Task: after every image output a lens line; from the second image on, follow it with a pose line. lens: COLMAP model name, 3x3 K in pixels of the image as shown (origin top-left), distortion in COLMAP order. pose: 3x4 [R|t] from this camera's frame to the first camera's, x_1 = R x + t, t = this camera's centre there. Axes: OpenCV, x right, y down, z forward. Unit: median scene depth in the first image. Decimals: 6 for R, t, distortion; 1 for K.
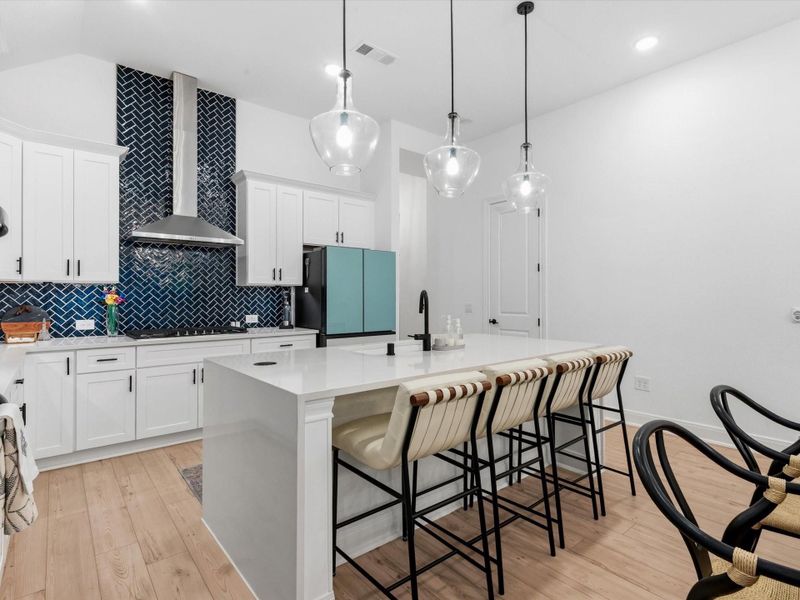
lens RADIAL K [[411.0, 0, 390.3], [0, 411.0, 294.1], [0, 0, 1]] dist [0.023423, -0.009746]
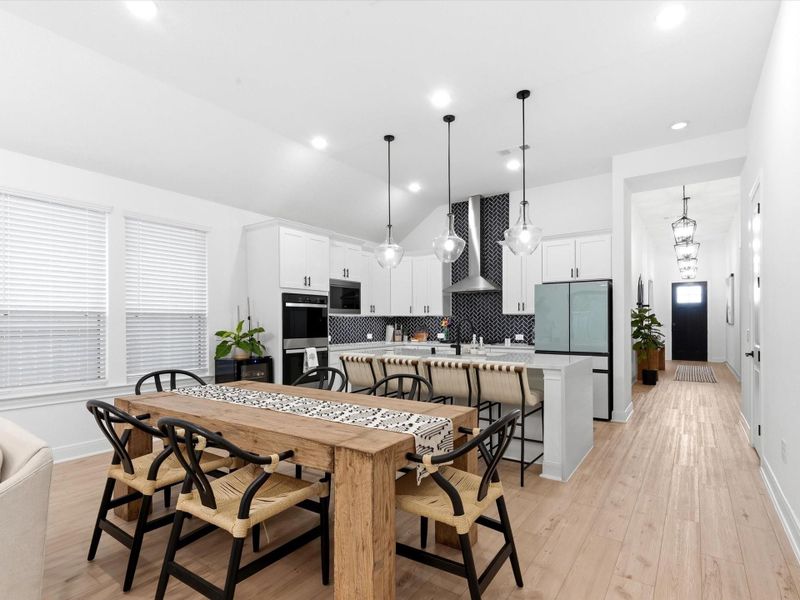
lens RADIAL K [[411.0, 0, 400.8], [0, 411.0, 322.1], [0, 0, 1]] dist [0.023423, -0.009746]
pose [[0.281244, -0.000603, -0.959636, 1.110763], [0.008524, 0.999962, 0.001870, -0.000337], [0.959598, -0.008706, 0.281238, 0.207690]]
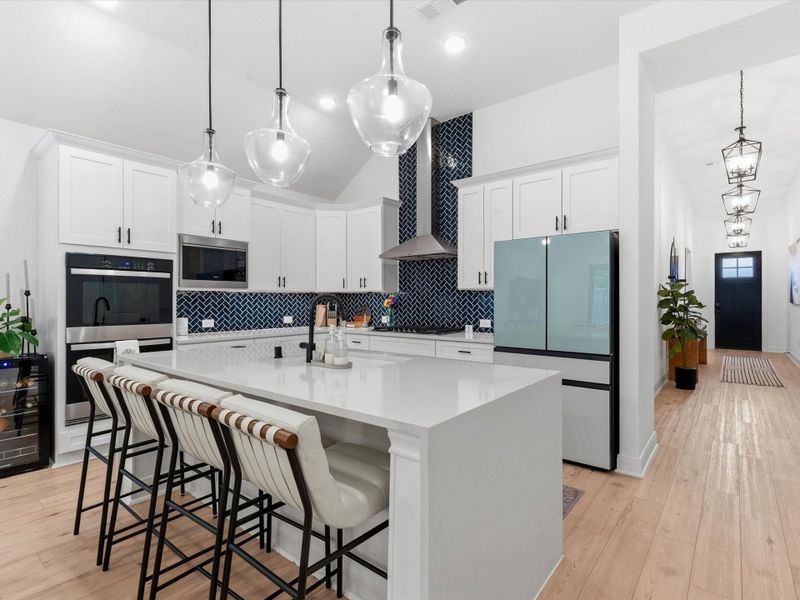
lens RADIAL K [[411.0, 0, 402.5], [0, 411.0, 299.0], [0, 0, 1]] dist [0.023423, -0.009746]
pose [[0.222345, -0.002838, -0.974964, 0.684836], [0.004848, 0.999987, -0.001806, 0.002089], [0.974956, -0.004325, 0.222356, 0.676562]]
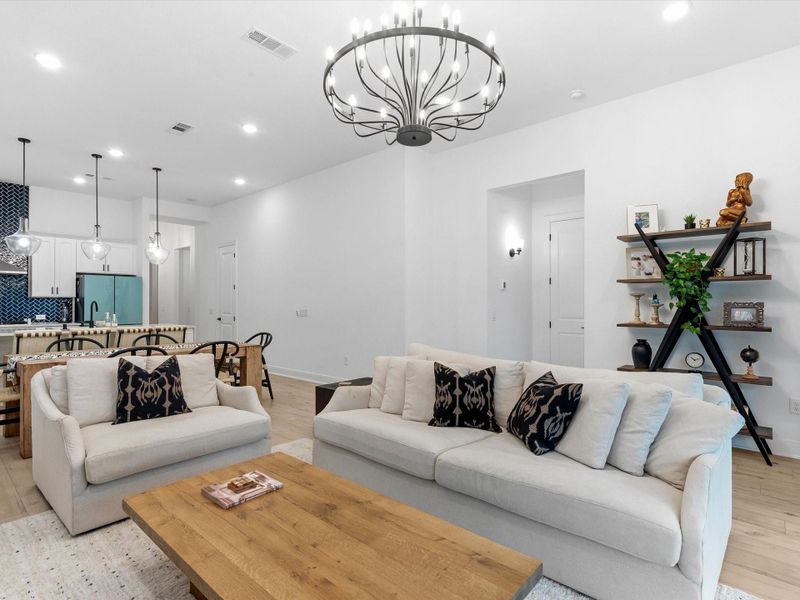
lens RADIAL K [[411.0, 0, 391.9], [0, 411.0, 301.6], [0, 0, 1]] dist [0.023423, -0.009746]
pose [[0.986327, 0.001780, 0.164791, 0.906639], [-0.002087, 0.999996, 0.001691, -0.009236], [-0.164787, -0.002012, 0.986327, -1.023744]]
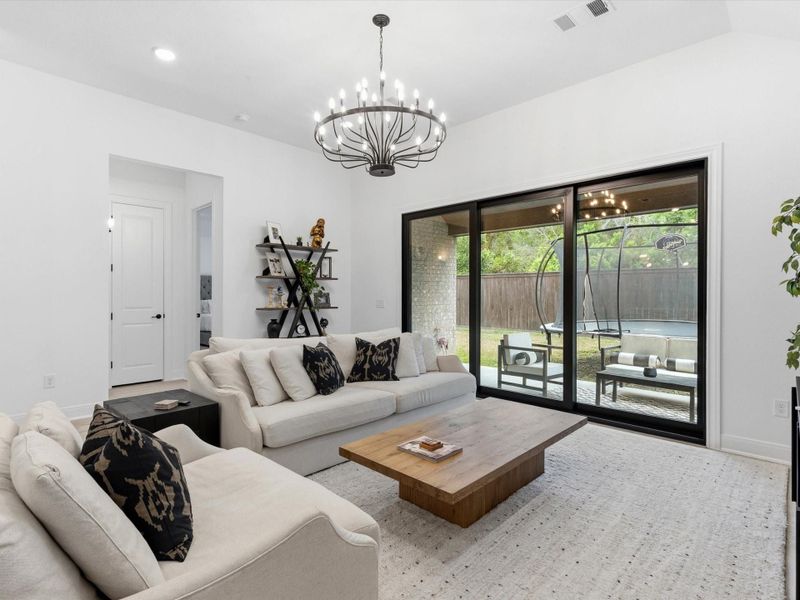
lens RADIAL K [[411.0, 0, 405.4], [0, 411.0, 296.7], [0, 0, 1]] dist [0.023423, -0.009746]
pose [[-0.134824, -0.008196, 0.990836, 0.223028], [-0.010701, 0.999920, 0.006815, -0.005872], [-0.990812, -0.009684, -0.134901, -0.380551]]
